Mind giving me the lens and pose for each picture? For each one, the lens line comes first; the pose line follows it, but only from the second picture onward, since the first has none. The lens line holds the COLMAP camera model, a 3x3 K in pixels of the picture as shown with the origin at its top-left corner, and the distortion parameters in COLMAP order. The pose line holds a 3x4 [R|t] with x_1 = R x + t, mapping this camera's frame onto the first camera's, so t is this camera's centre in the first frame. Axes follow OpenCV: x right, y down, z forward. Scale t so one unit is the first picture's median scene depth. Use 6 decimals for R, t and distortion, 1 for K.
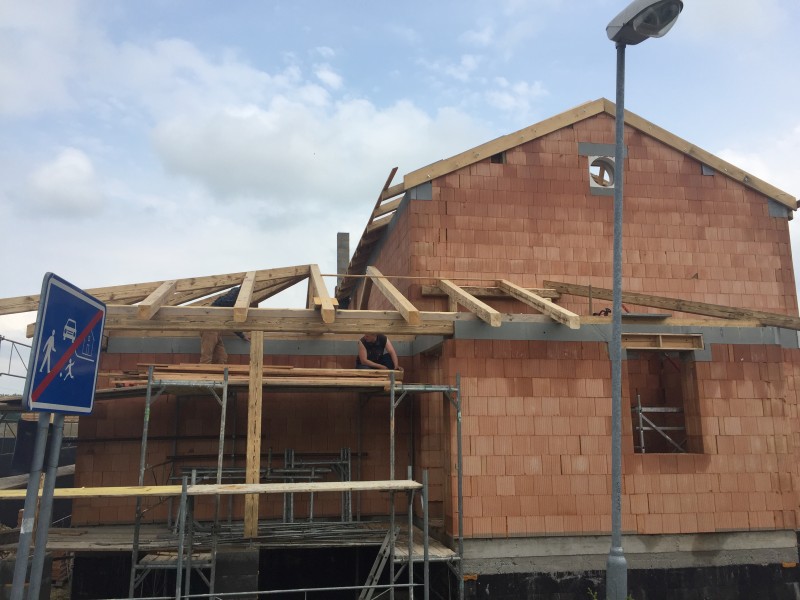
lens RADIAL K [[679.2, 0, 400.0], [0, 679.2, 300.0], [0, 0, 1]] dist [0.080690, -0.105980]
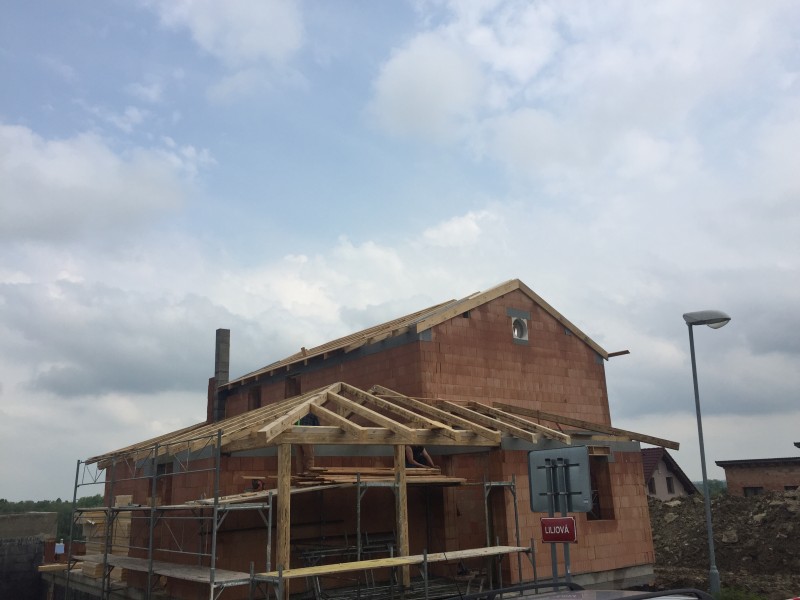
lens RADIAL K [[679.2, 0, 400.0], [0, 679.2, 300.0], [0, 0, 1]] dist [0.080690, -0.105980]
pose [[0.884016, 0.100190, 0.456593, -0.651422], [-0.054354, 0.992167, -0.112475, -0.069901], [-0.464286, 0.074612, 0.882537, -0.210384]]
